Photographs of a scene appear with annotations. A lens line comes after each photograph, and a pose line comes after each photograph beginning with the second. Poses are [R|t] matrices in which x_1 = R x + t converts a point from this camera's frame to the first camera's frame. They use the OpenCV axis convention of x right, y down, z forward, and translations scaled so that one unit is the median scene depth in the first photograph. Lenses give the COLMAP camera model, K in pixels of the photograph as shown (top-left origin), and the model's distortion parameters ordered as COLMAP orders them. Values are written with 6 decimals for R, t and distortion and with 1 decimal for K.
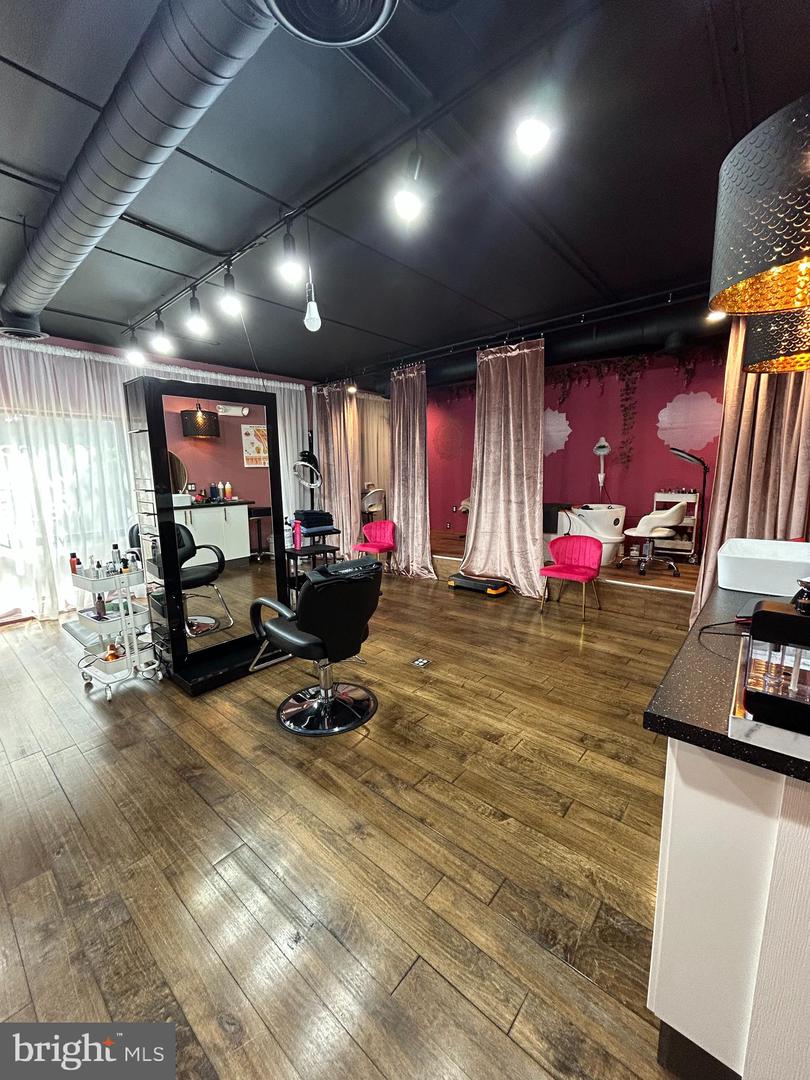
lens RADIAL K [[435.2, 0, 405.4], [0, 435.2, 539.8], [0, 0, 1]] dist [-0.000063, 0.000056]
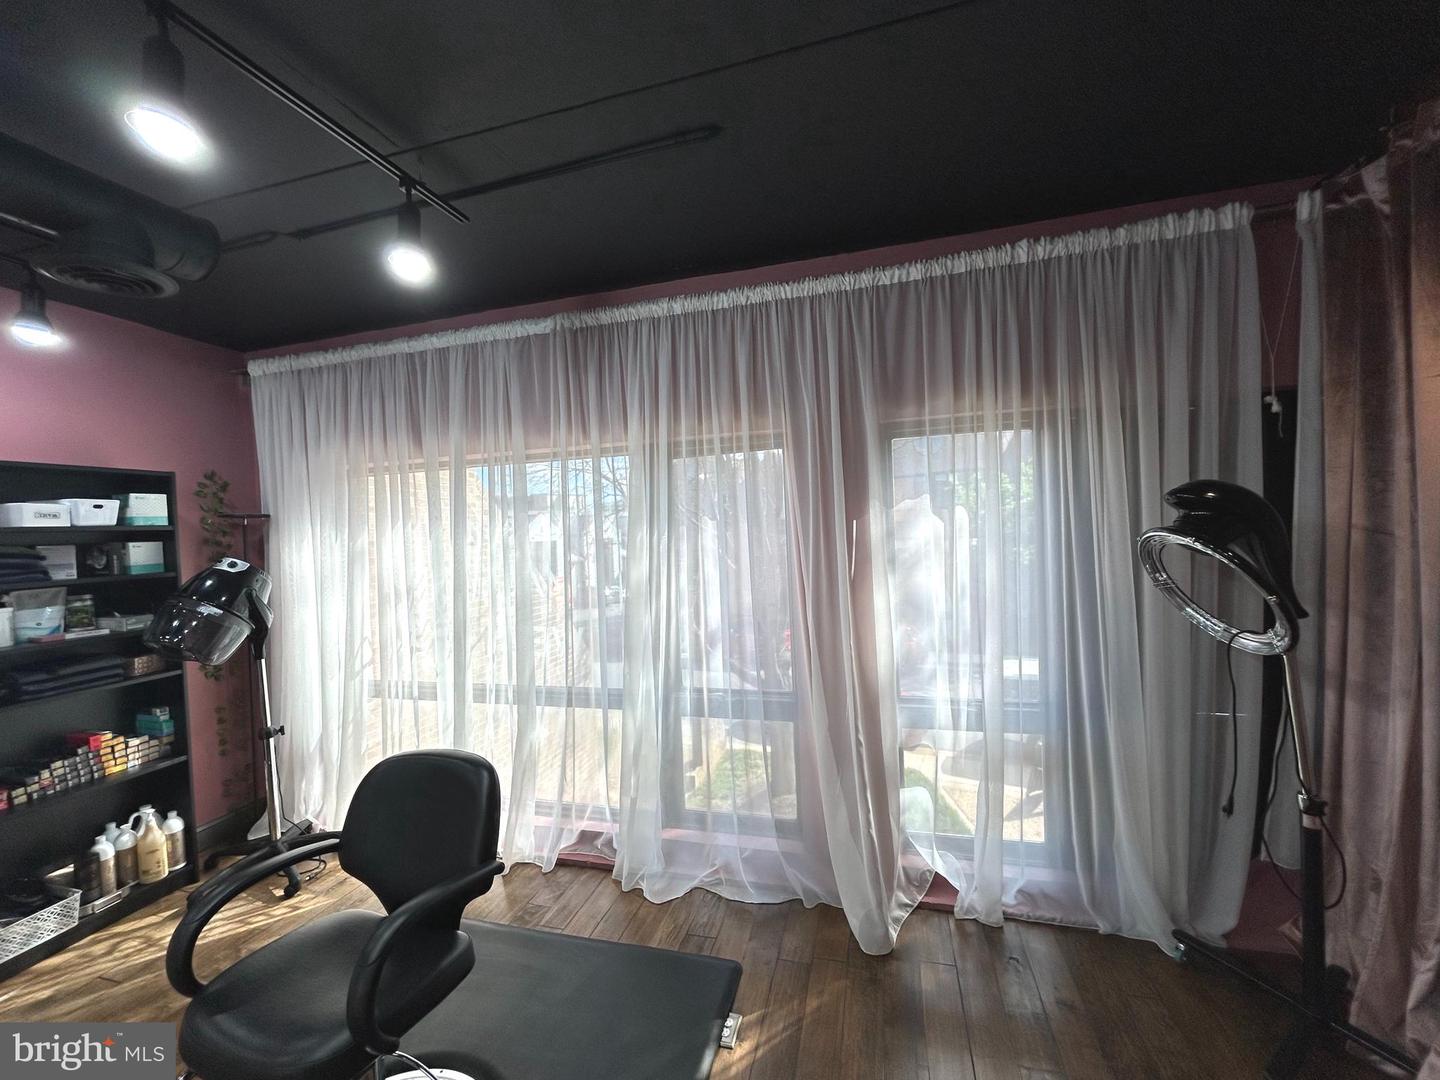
lens RADIAL K [[580.3, 0, 721.3], [0, 580.3, 538.3], [0, 0, 1]] dist [-0.000063, 0.000056]
pose [[0.434876, 0.016744, -0.900335, -0.096502], [-0.108956, 0.993460, -0.034152, -0.183439], [0.893874, 0.112949, 0.433856, 0.869486]]
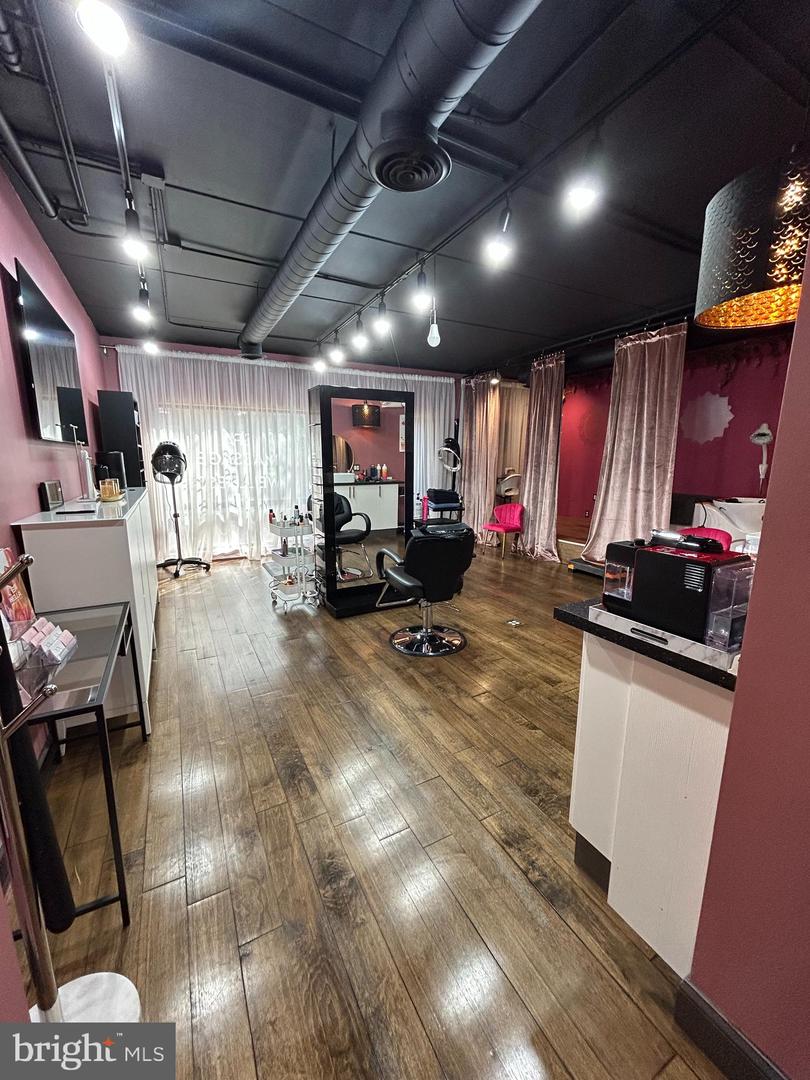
lens RADIAL K [[435.2, 0, 405.4], [0, 435.2, 539.8], [0, 0, 1]] dist [-0.000063, 0.000056]
pose [[0.933100, 0.084819, -0.349472, 0.103166], [-0.073852, 0.996271, 0.044614, 0.020575], [0.351952, -0.015820, 0.935884, -0.123014]]
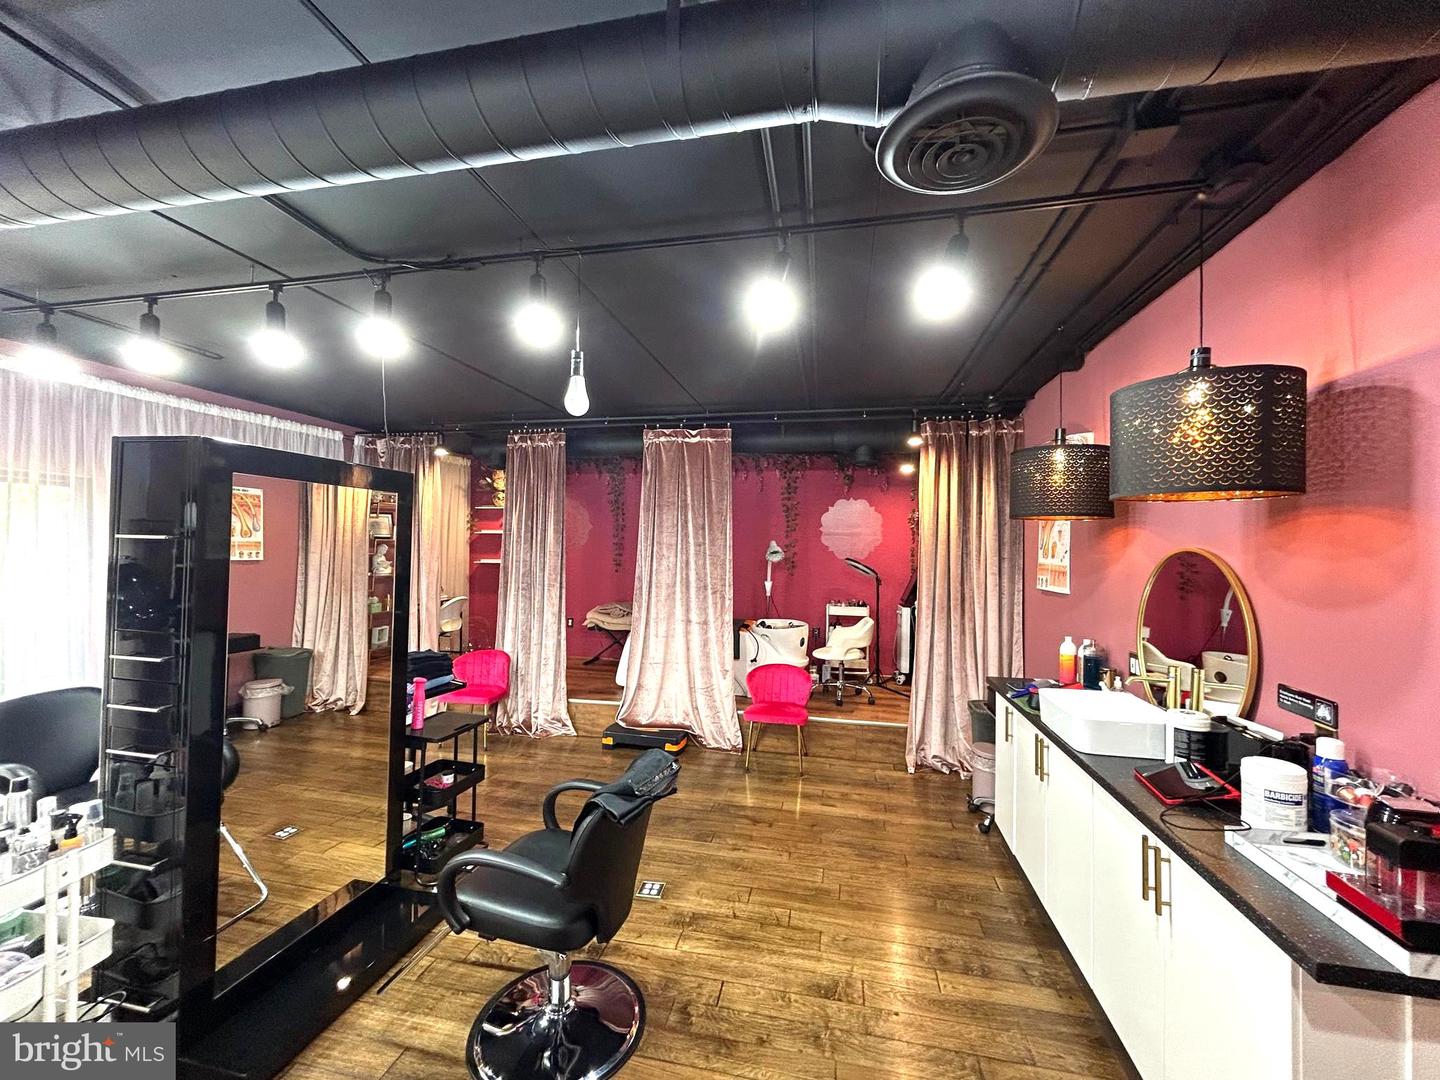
lens RADIAL K [[580.3, 0, 721.3], [0, 580.3, 538.3], [0, 0, 1]] dist [-0.000063, 0.000056]
pose [[0.872498, 0.040338, 0.486949, -0.218663], [0.045354, 0.985598, -0.162909, -0.064752], [-0.486508, 0.164223, 0.858103, 0.070842]]
